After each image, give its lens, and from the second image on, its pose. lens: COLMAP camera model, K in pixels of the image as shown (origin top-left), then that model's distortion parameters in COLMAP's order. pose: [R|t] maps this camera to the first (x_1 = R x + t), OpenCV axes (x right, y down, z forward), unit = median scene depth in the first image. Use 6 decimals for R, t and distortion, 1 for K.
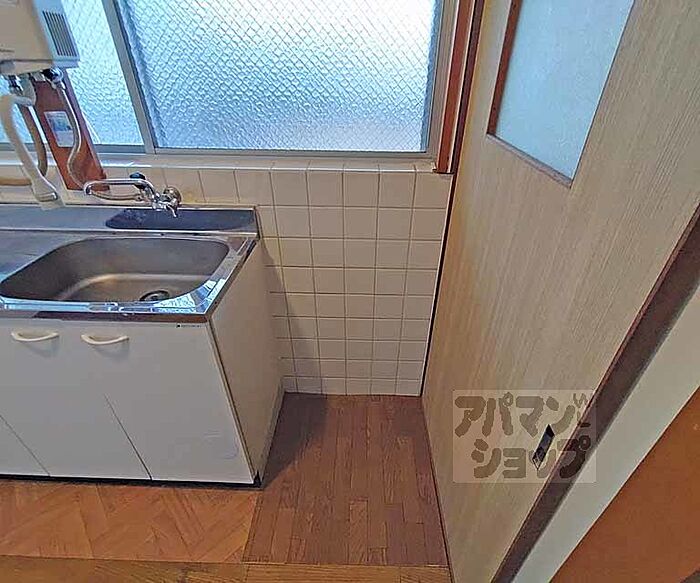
lens RADIAL K [[352.6, 0, 360.2], [0, 352.6, 288.8], [0, 0, 1]] dist [-0.000580, 0.000364]
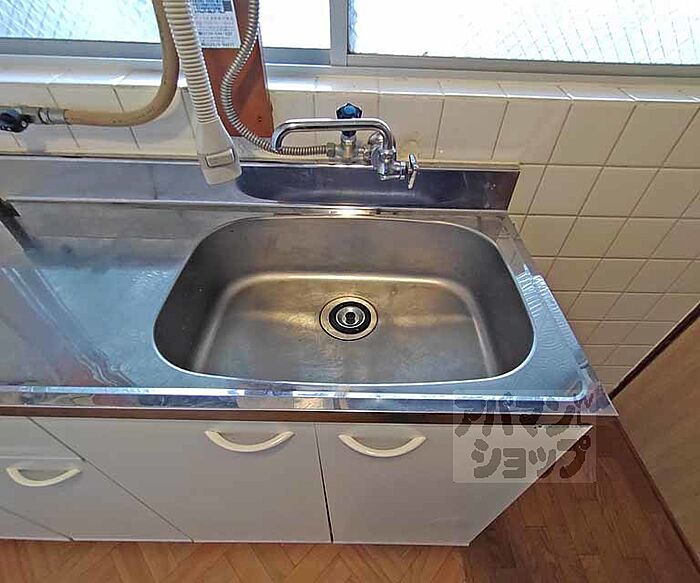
lens RADIAL K [[342.5, 0, 352.2], [0, 342.5, 283.4], [0, 0, 1]] dist [0.002921, 0.000896]
pose [[0.999716, -0.002878, 0.023660, -0.591539], [-0.001779, 0.980902, 0.194492, -0.151109], [-0.023768, -0.194479, 0.980619, 0.401376]]
